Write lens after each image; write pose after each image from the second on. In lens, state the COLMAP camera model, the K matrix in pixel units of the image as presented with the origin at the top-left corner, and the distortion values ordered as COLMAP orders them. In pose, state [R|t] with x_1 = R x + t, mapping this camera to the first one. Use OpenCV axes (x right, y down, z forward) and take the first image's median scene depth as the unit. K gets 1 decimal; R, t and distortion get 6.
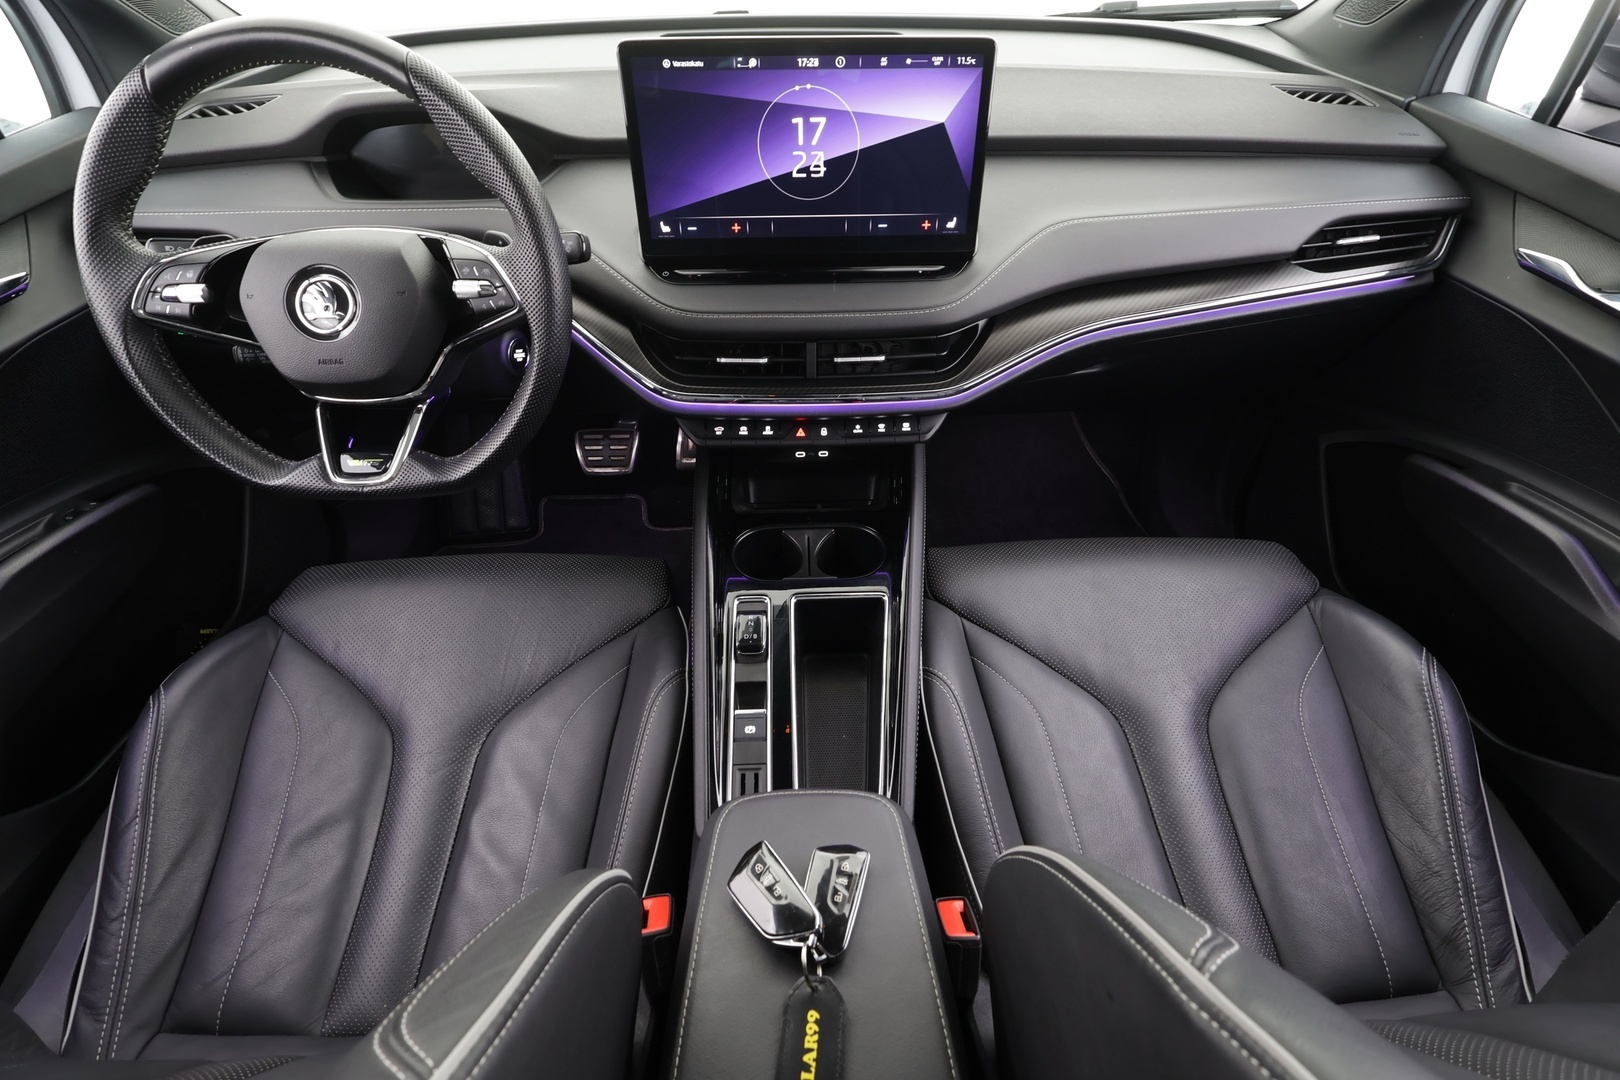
lens RADIAL K [[773.1, 0, 809.1], [0, 773.1, 542.7], [0, 0, 1]] dist [0.004782, 0.000755]
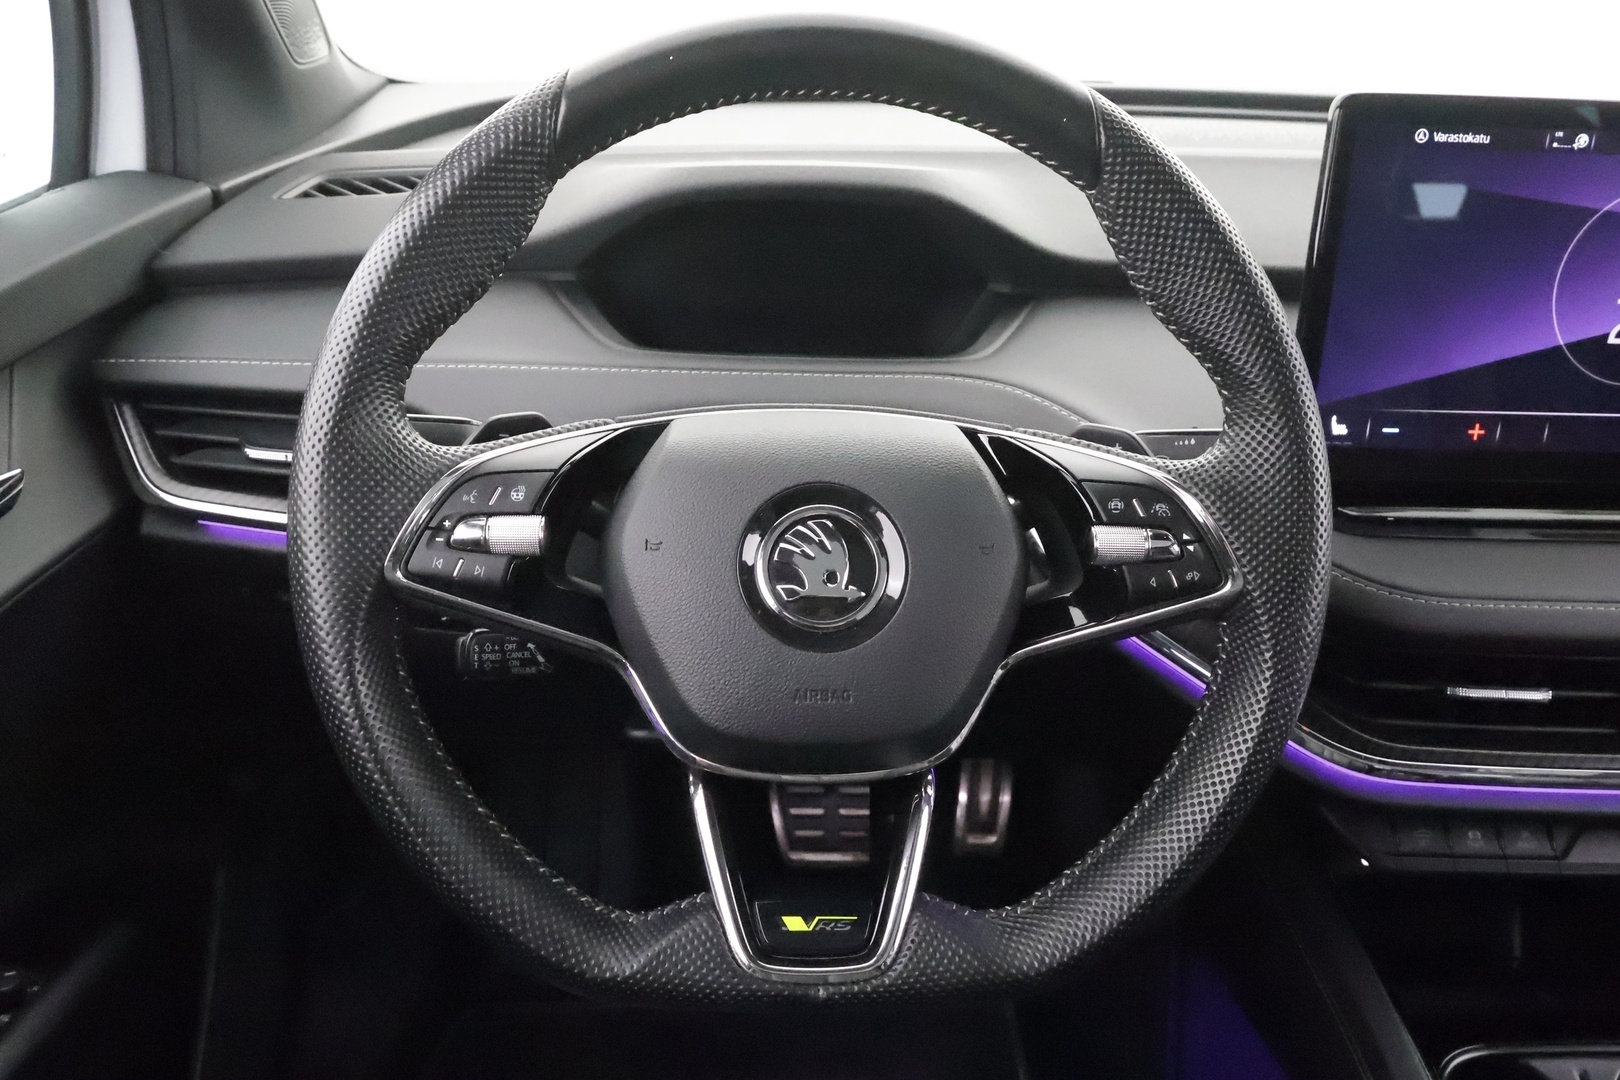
lens RADIAL K [[1297.3, 0, 813.0], [0, 1297.3, 529.3], [0, 0, 1]] dist [0.006075, 0.012210]
pose [[0.998671, 0.034231, 0.038520, -0.612808], [-0.021666, 0.957127, -0.288856, -0.105712], [-0.046757, 0.287638, 0.956597, 0.260888]]
